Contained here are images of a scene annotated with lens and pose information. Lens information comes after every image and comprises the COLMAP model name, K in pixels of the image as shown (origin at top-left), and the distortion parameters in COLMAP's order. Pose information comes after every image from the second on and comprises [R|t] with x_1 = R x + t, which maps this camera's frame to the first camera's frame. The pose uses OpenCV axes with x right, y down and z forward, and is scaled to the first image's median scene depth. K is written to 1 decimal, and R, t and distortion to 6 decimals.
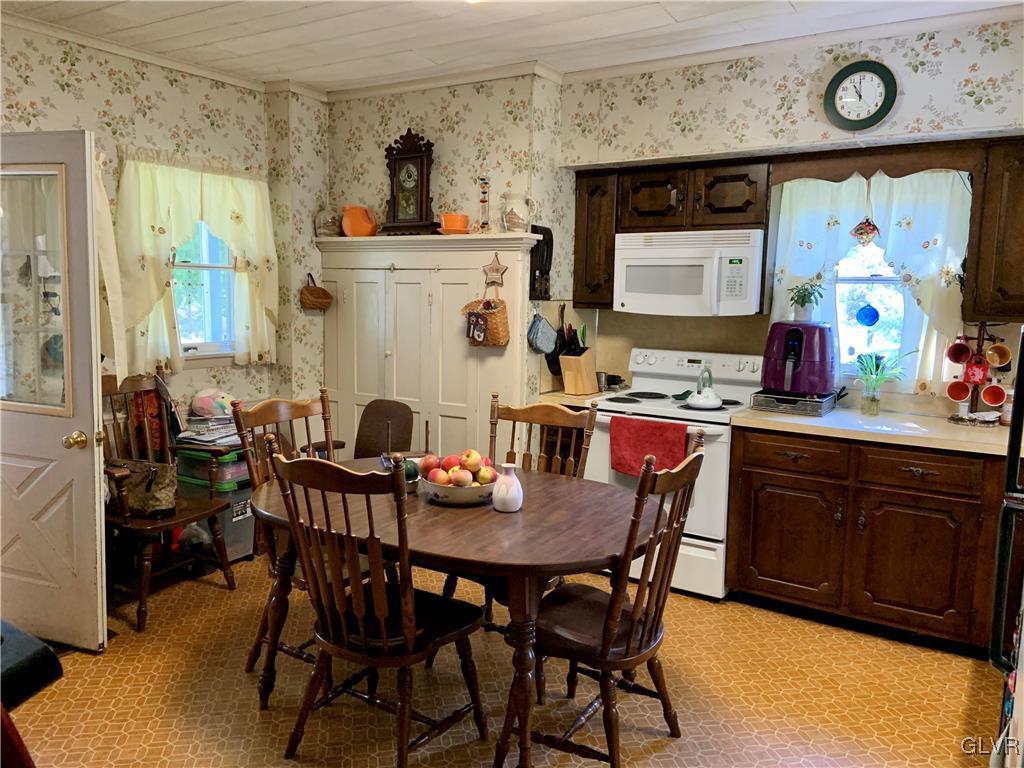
lens RADIAL K [[774.8, 0, 508.7], [0, 774.8, 375.8], [0, 0, 1]] dist [0.138384, -0.170699]
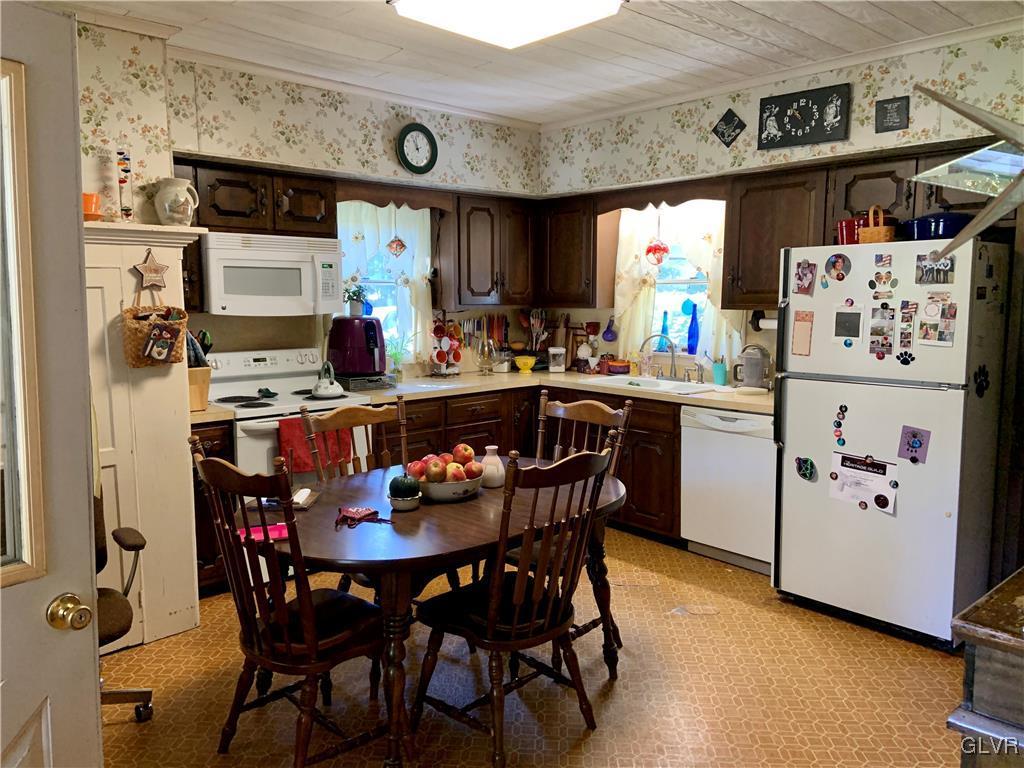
lens RADIAL K [[774.8, 0, 508.7], [0, 774.8, 375.8], [0, 0, 1]] dist [0.138384, -0.170699]
pose [[0.250442, -0.124530, 0.960089, -0.751159], [0.114532, 0.988540, 0.098344, -0.068835], [-0.961333, 0.085331, 0.261834, 0.457242]]
